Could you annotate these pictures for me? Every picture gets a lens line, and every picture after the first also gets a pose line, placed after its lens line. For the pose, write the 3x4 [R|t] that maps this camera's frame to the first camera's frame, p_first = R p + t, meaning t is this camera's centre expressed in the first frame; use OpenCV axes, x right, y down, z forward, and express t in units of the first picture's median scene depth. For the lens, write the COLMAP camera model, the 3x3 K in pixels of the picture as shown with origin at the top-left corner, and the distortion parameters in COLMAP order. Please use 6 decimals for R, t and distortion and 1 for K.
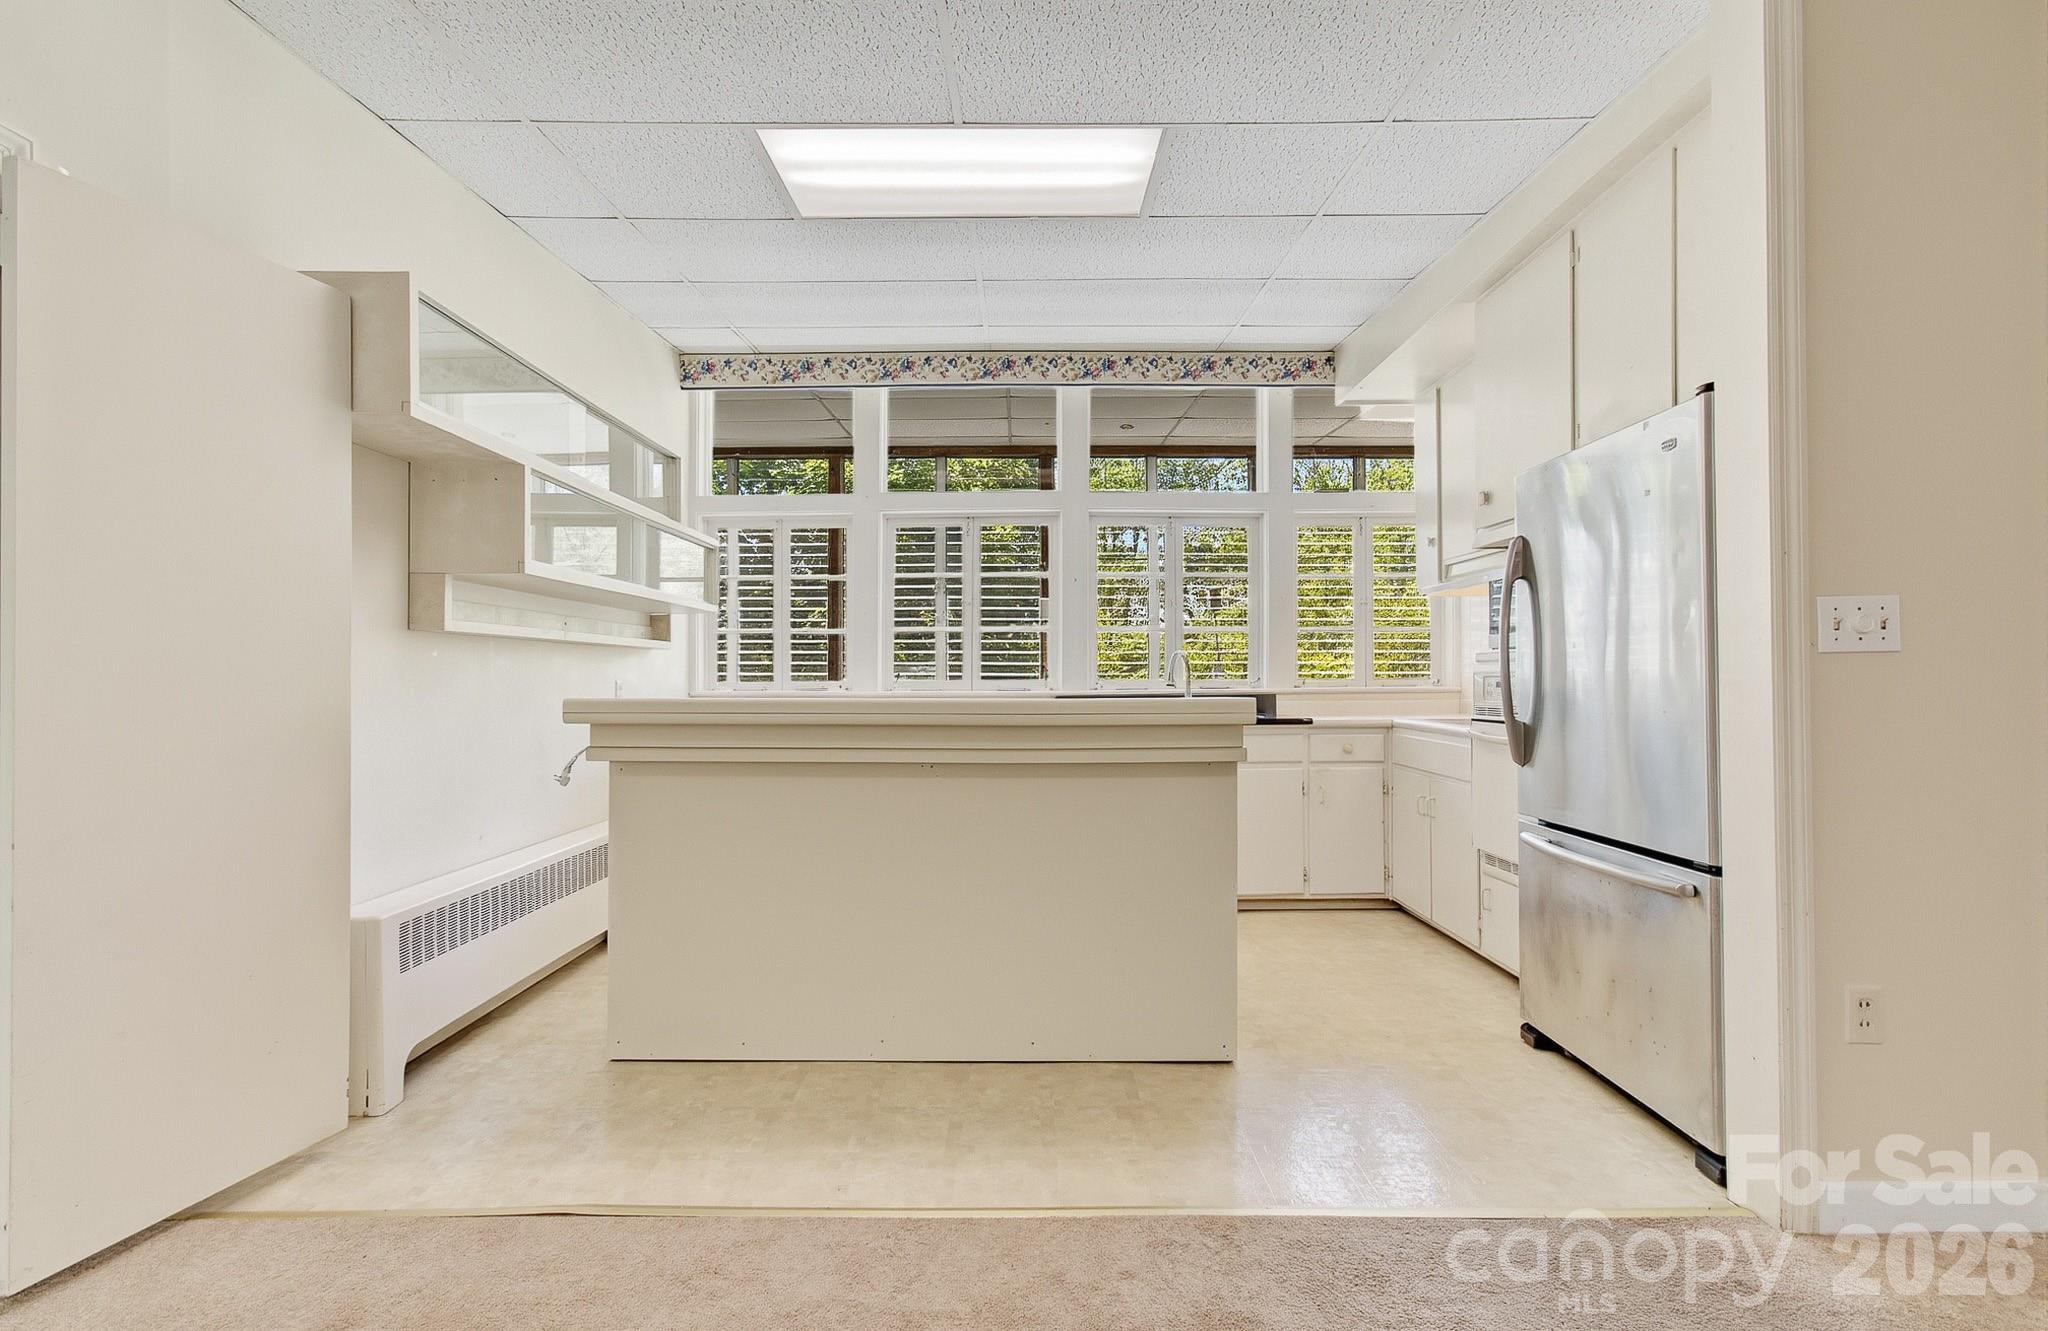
lens RADIAL K [[919.1, 0, 1015.9], [0, 919.1, 663.0], [0, 0, 1]] dist [-0.047498, 0.043807]
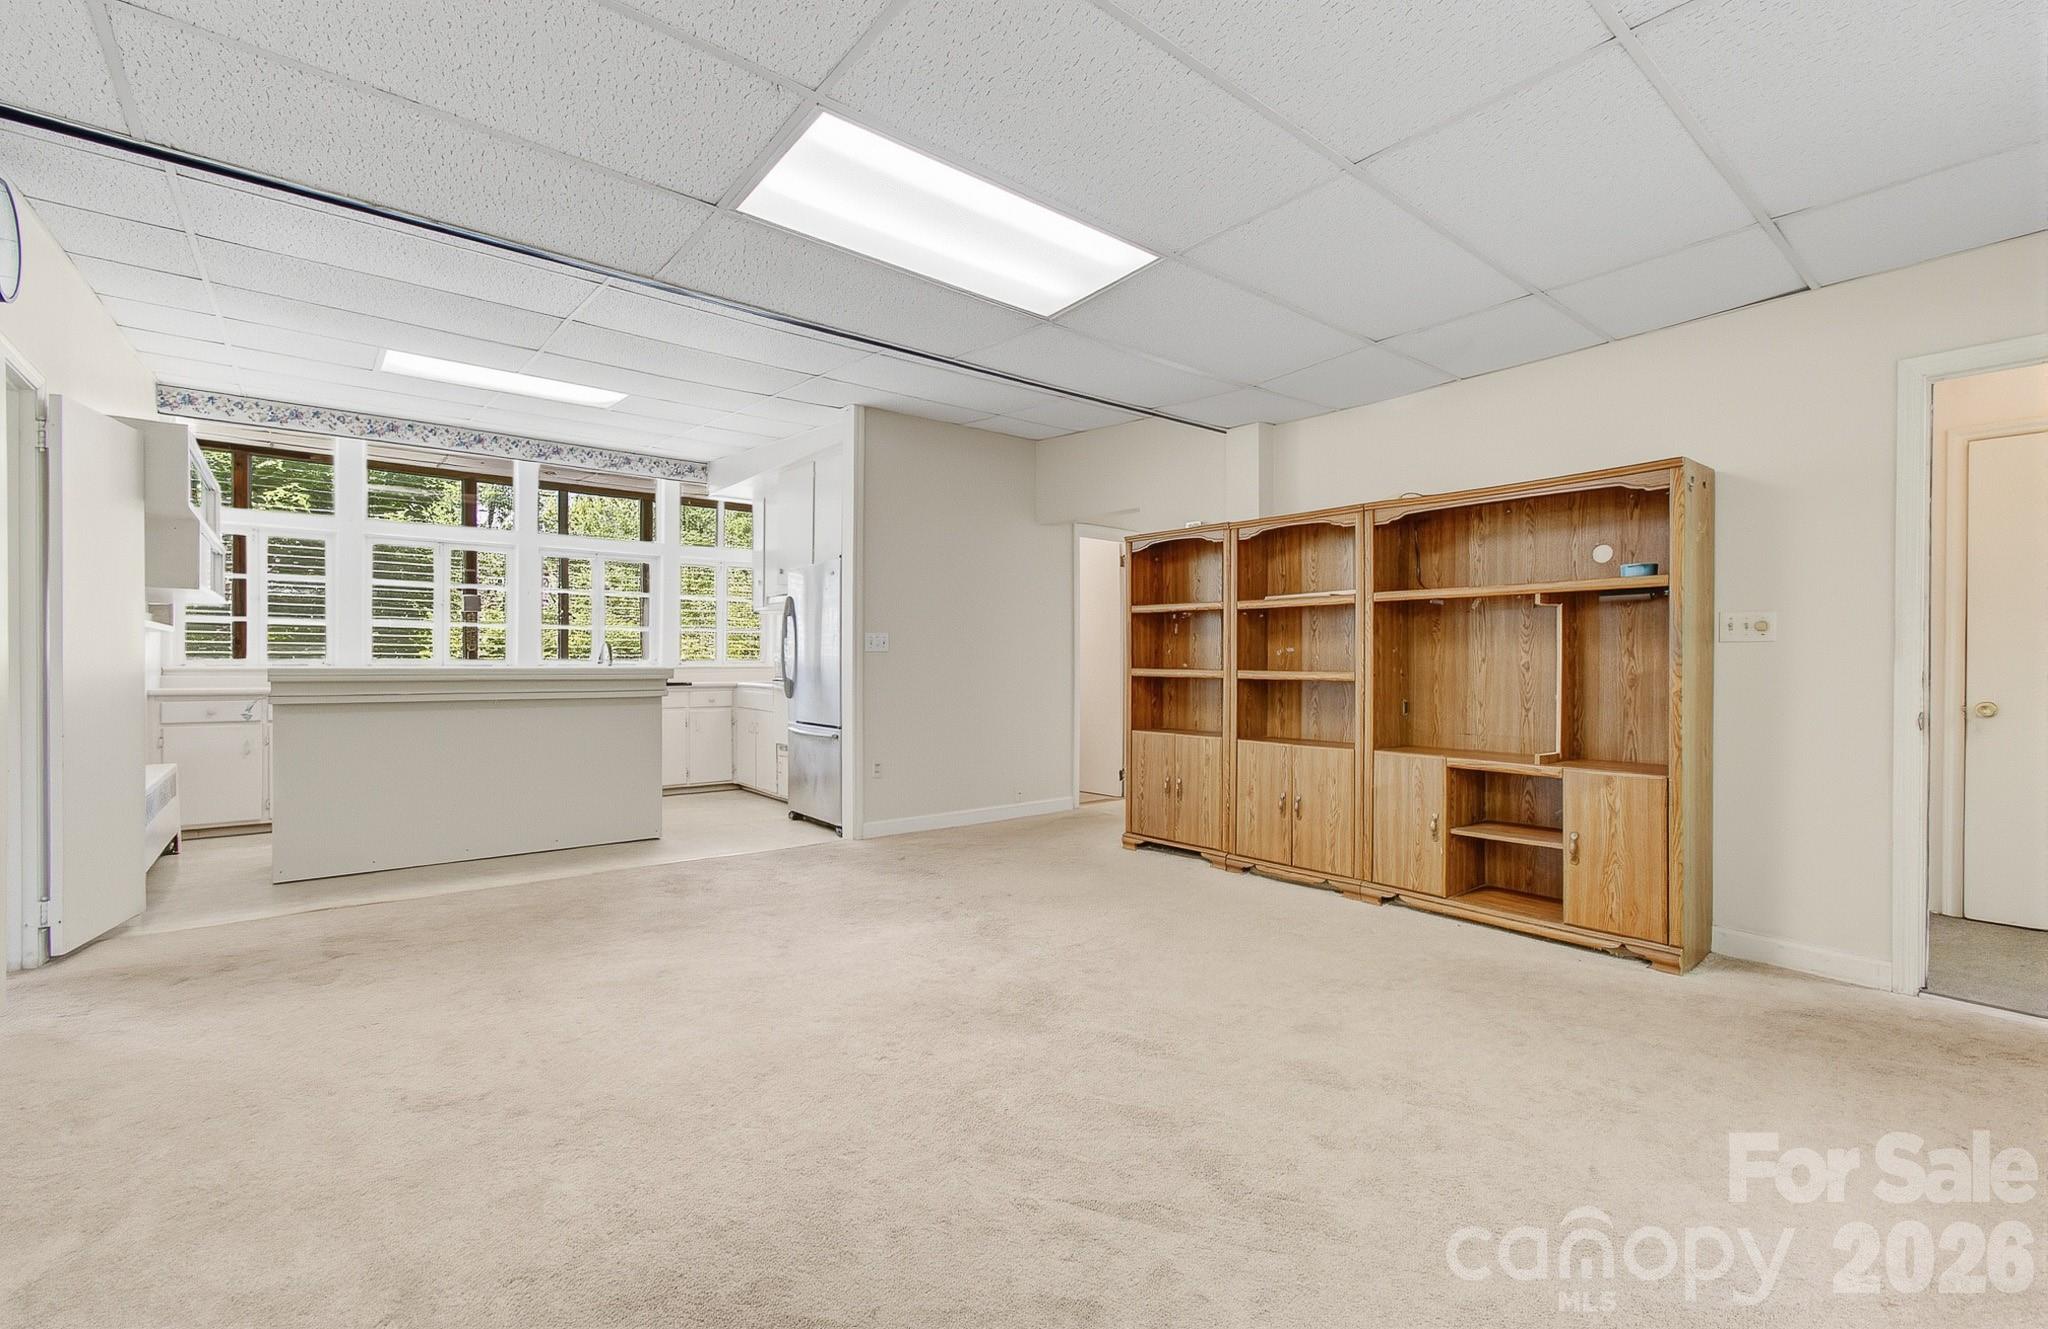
lens RADIAL K [[871.4, 0, 1021.5], [0, 871.4, 661.3], [0, 0, 1]] dist [-0.002459, 0.000281]
pose [[0.770992, 0.003885, 0.636833, -0.286040], [-0.015774, 0.999791, 0.012999, -0.012352], [-0.636649, -0.020067, 0.770892, -0.783024]]
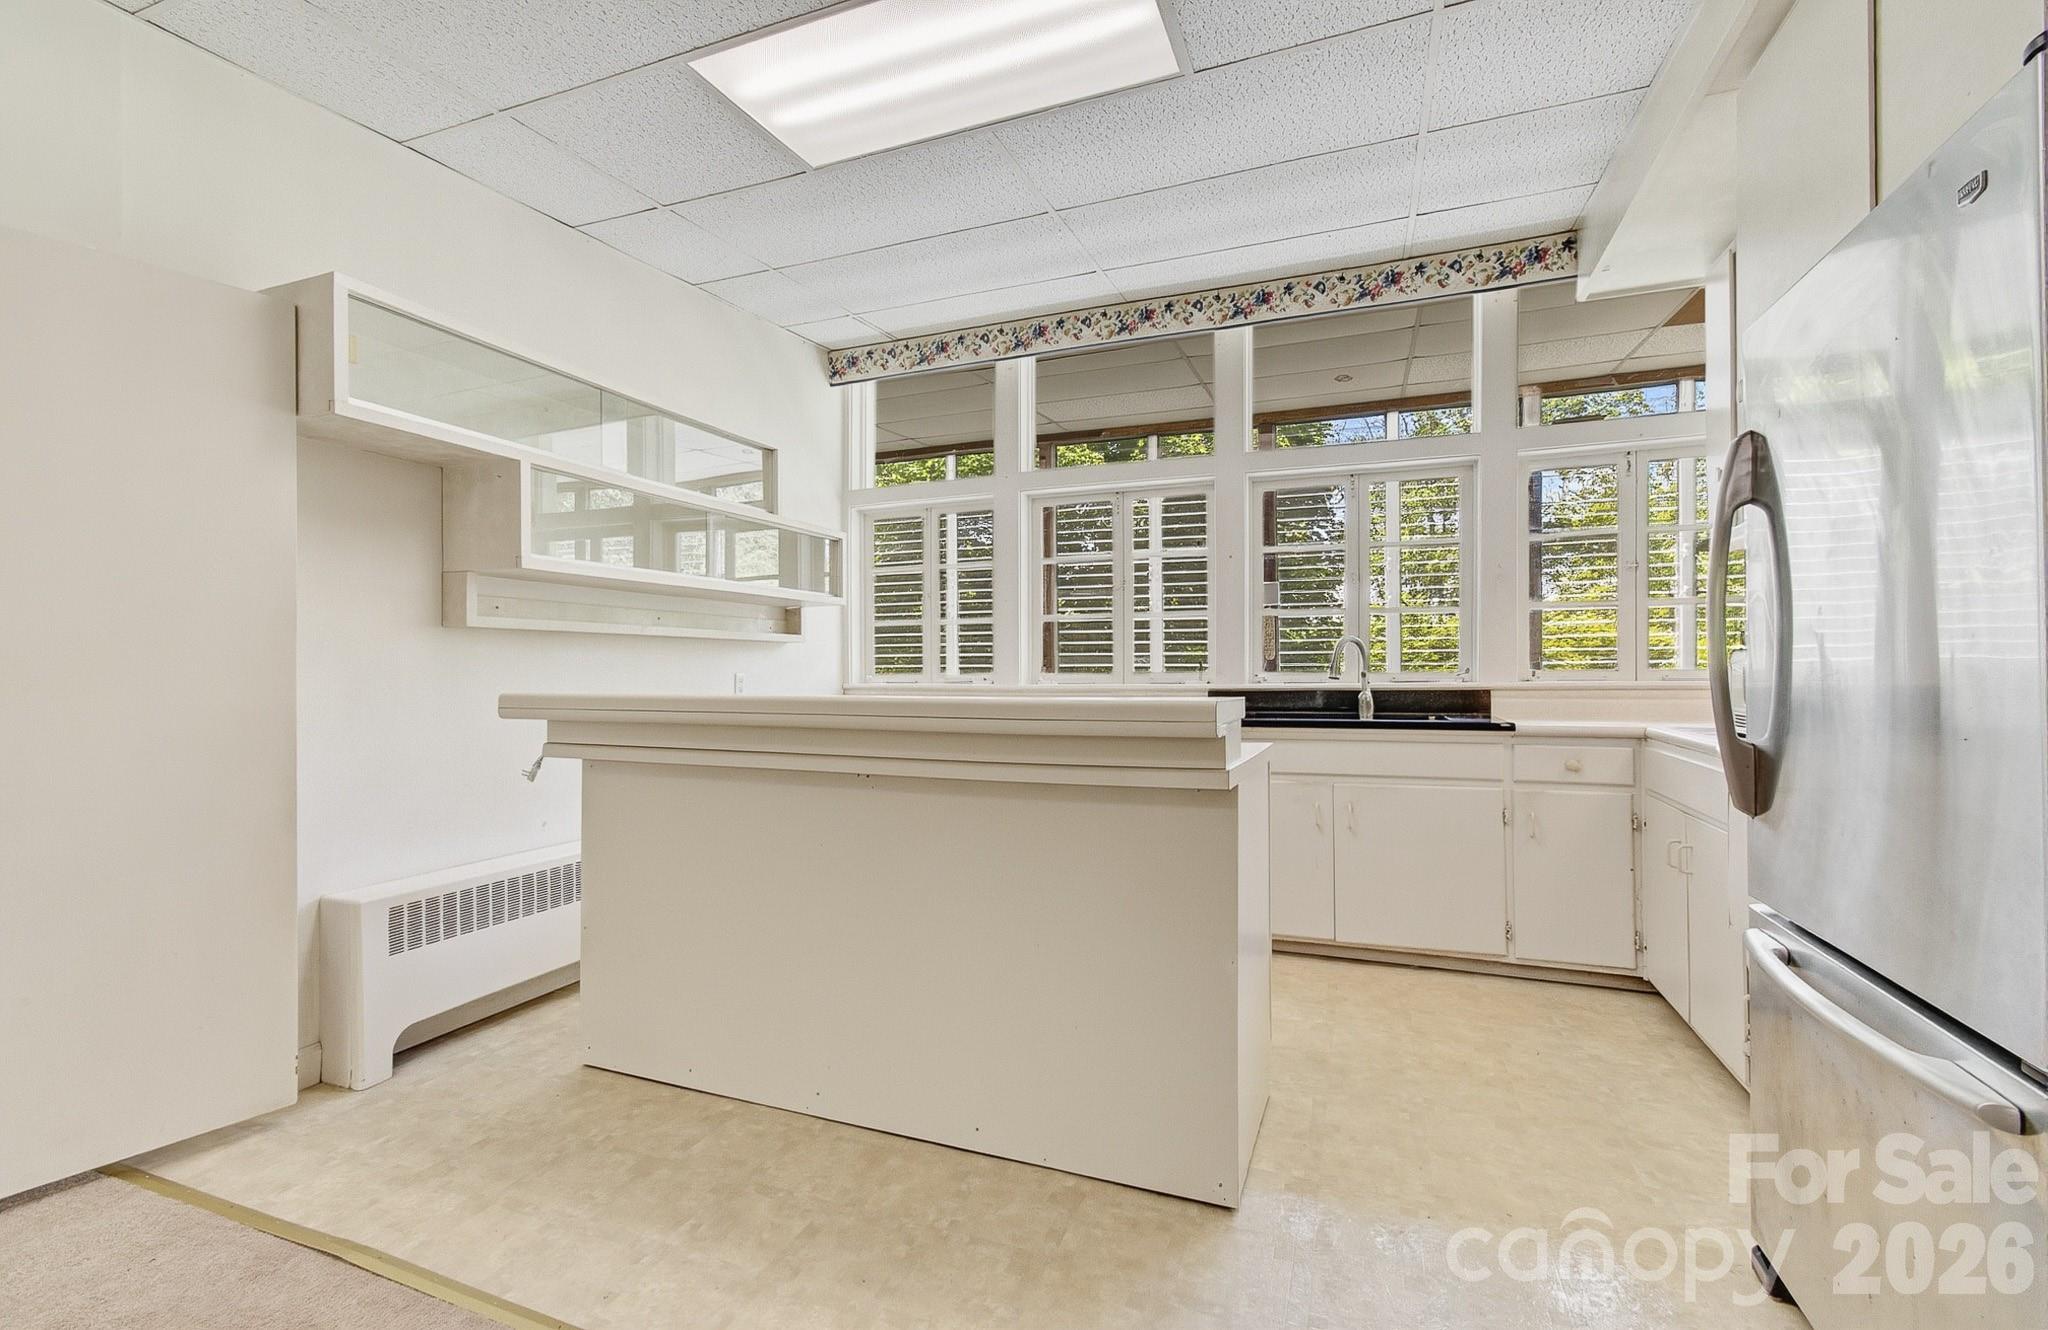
lens RADIAL K [[871.4, 0, 1021.5], [0, 871.4, 661.8], [0, 0, 1]] dist [-0.002459, 0.000281]
pose [[0.932110, -0.004684, -0.362146, 0.236547], [0.008081, 0.999936, 0.007865, 0.001504], [0.362086, -0.010258, 0.932088, 0.219234]]
